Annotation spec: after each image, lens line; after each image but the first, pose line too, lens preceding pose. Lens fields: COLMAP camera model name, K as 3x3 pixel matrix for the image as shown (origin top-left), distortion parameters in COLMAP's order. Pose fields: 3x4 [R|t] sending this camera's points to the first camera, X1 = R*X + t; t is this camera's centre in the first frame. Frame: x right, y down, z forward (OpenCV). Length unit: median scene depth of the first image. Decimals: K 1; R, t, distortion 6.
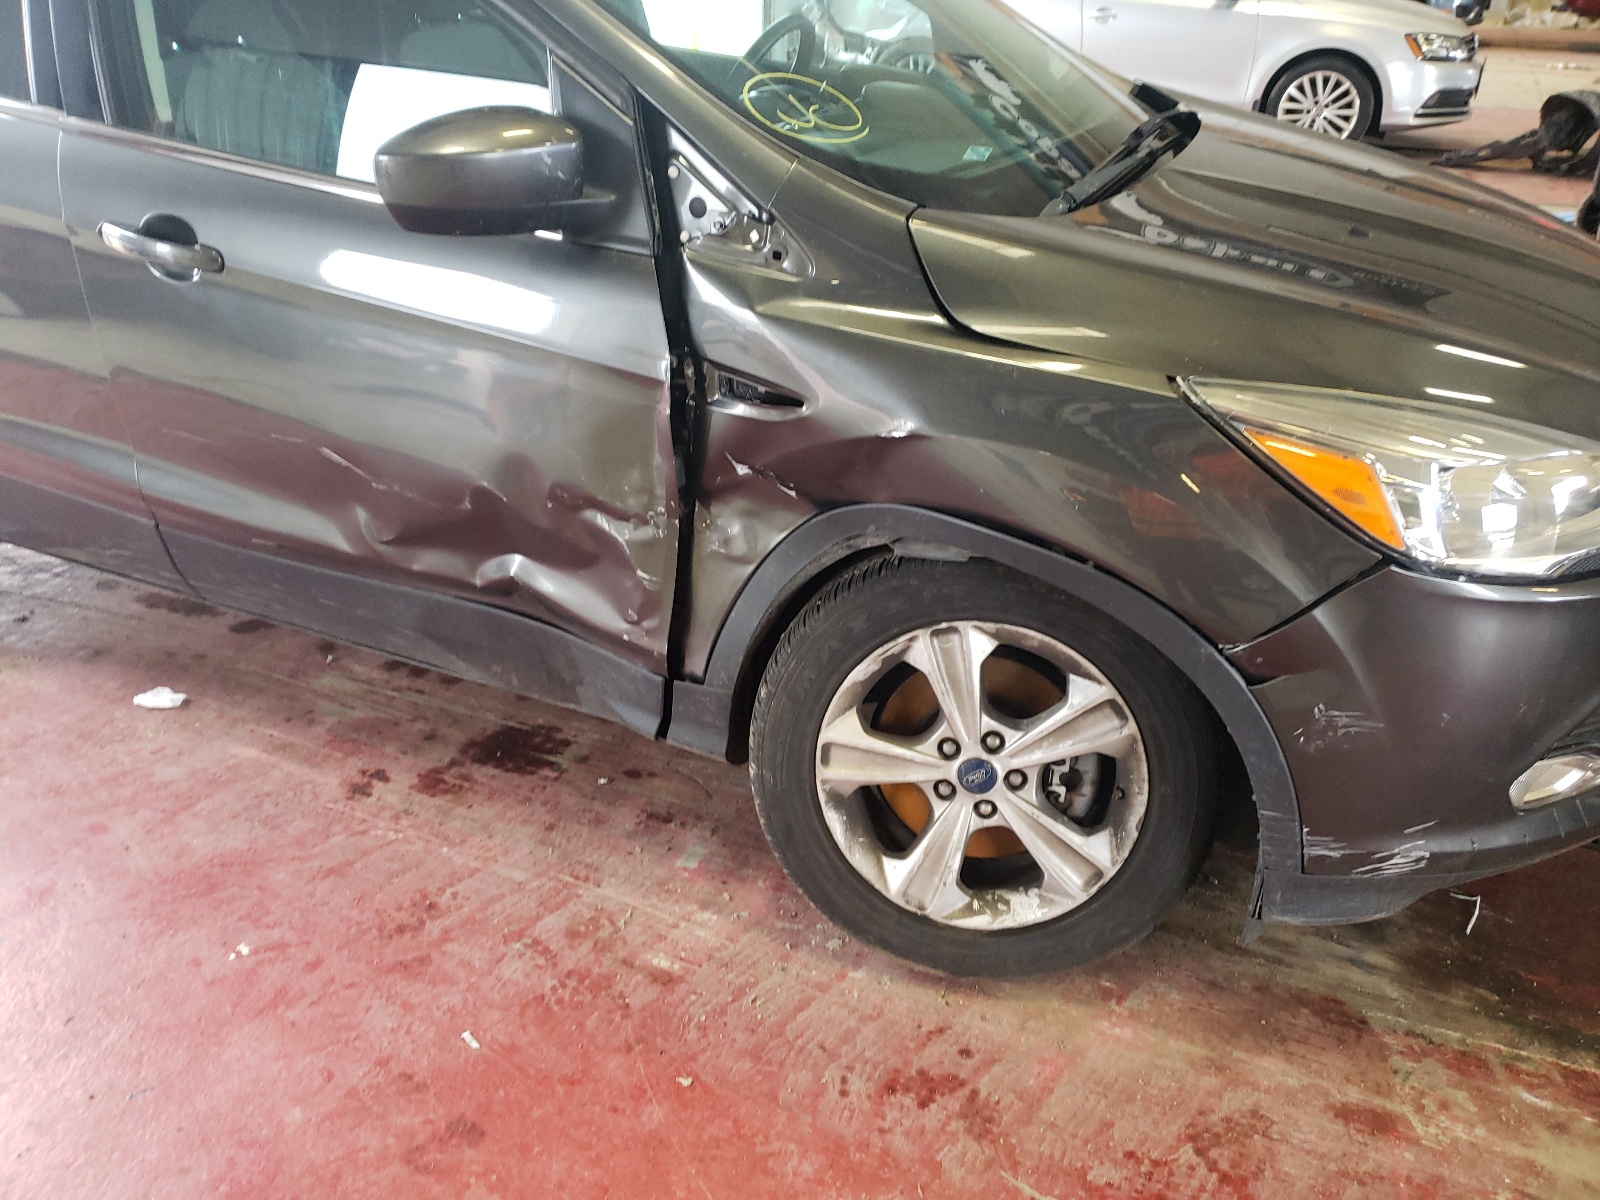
lens RADIAL K [[1211.1, 0, 800.1], [0, 1211.1, 632.3], [0, 0, 1]] dist [0.001231, 0.000986]
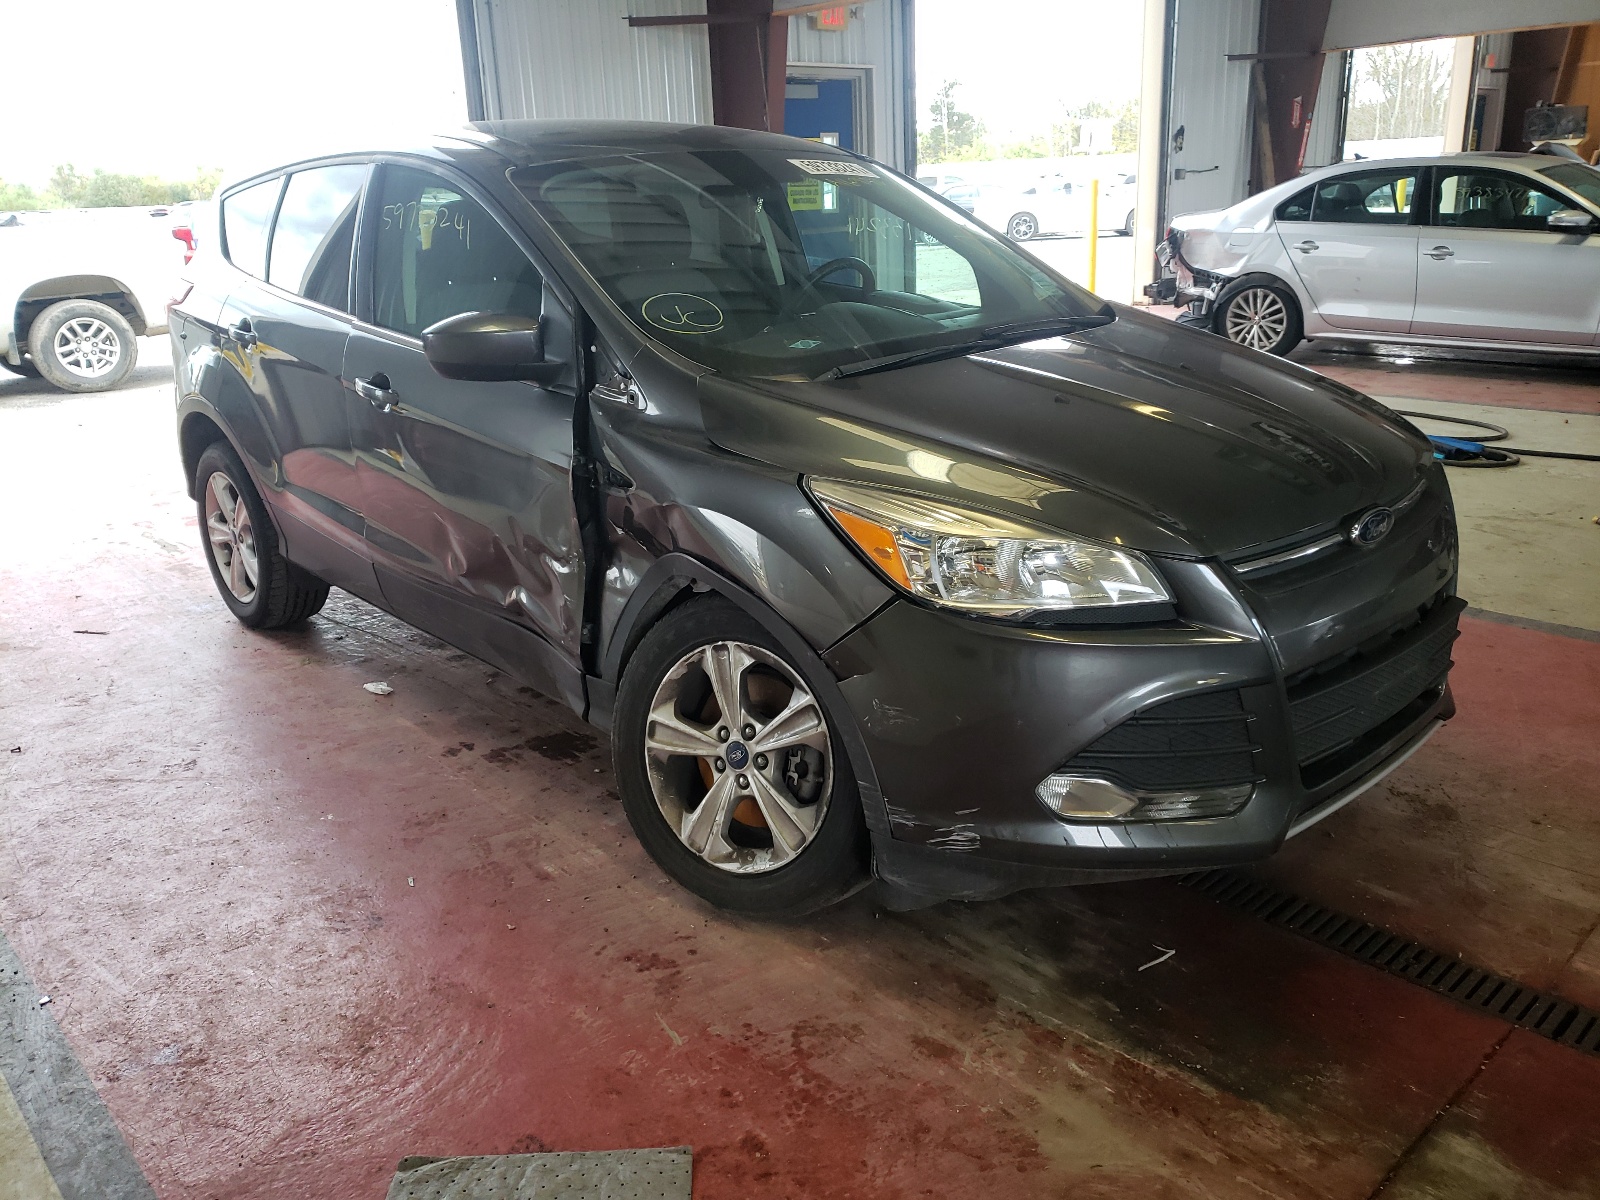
lens RADIAL K [[1244.0, 0, 805.7], [0, 1244.0, 599.5], [0, 0, 1]] dist [0.006749, 0.000273]
pose [[0.919589, 0.088349, -0.382819, 0.756756], [-0.164040, 0.971732, -0.169788, 0.174373], [0.356997, 0.218932, 0.908087, -0.330209]]
